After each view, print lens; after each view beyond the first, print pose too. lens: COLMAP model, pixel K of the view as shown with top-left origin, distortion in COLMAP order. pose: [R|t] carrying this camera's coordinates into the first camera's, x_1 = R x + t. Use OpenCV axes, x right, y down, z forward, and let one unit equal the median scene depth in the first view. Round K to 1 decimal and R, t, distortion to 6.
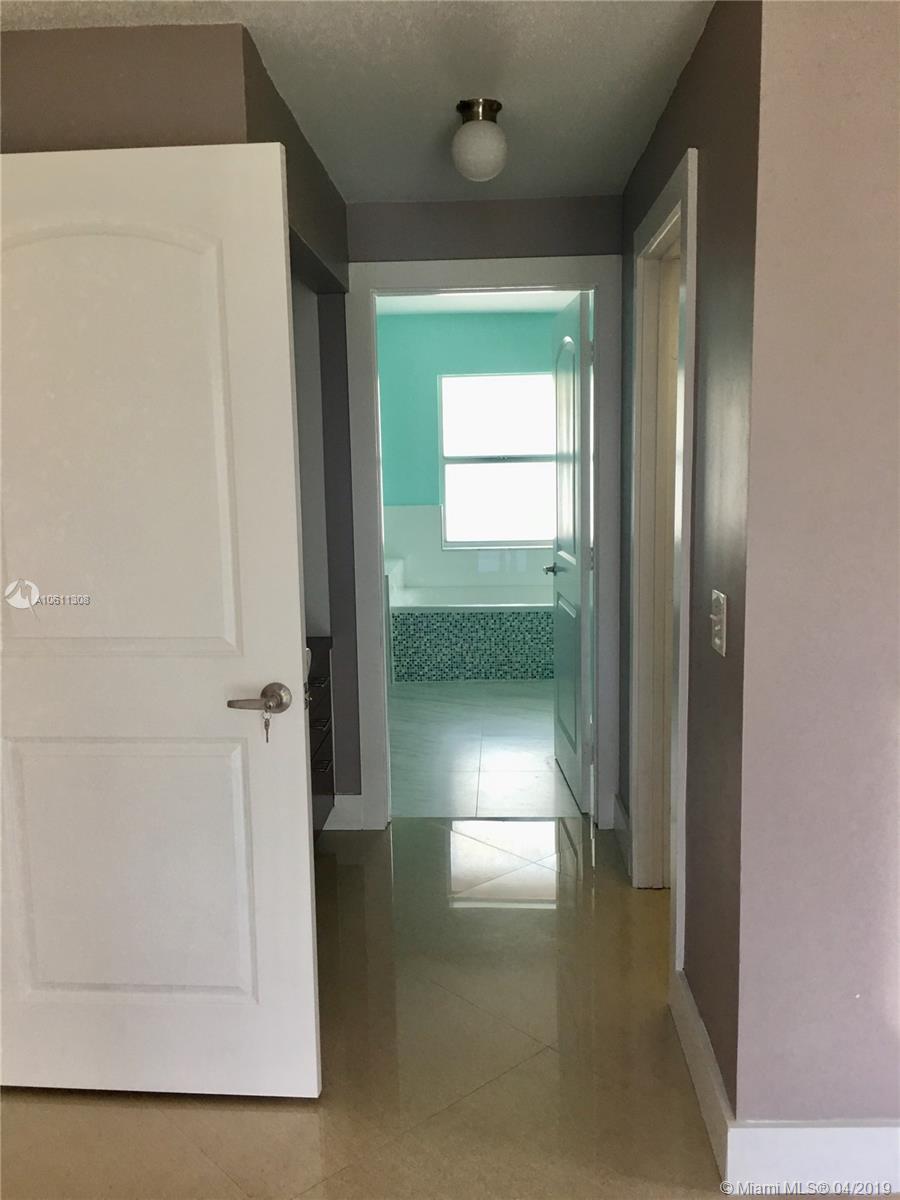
lens RADIAL K [[1024.2, 0, 450.3], [0, 1024.2, 599.4], [0, 0, 1]] dist [0.063599, -0.078726]
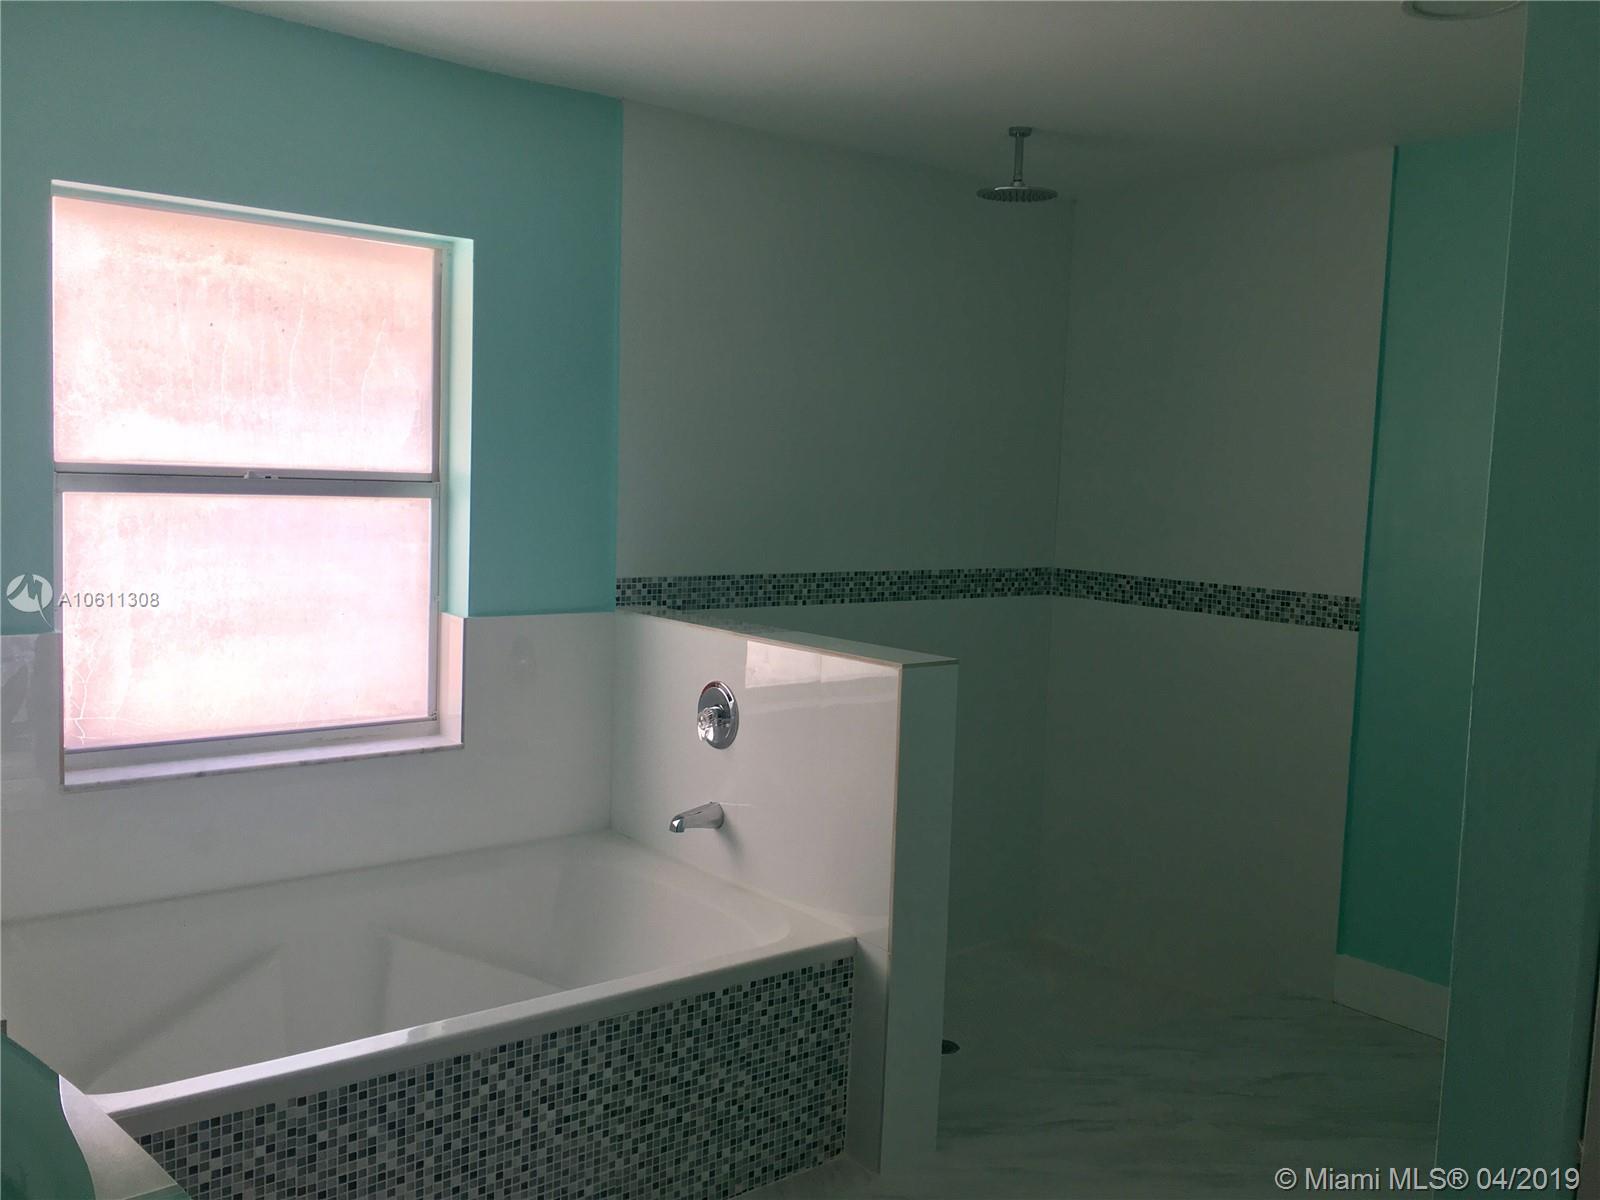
lens RADIAL K [[1365.7, 0, 796.9], [0, 1365.7, 596.4], [0, 0, 1]] dist [0.063599, -0.078726]
pose [[0.762630, -0.008460, 0.646780, -0.116894], [0.041785, 0.998470, -0.036210, -0.091261], [-0.645484, 0.054640, 0.761817, 0.657010]]
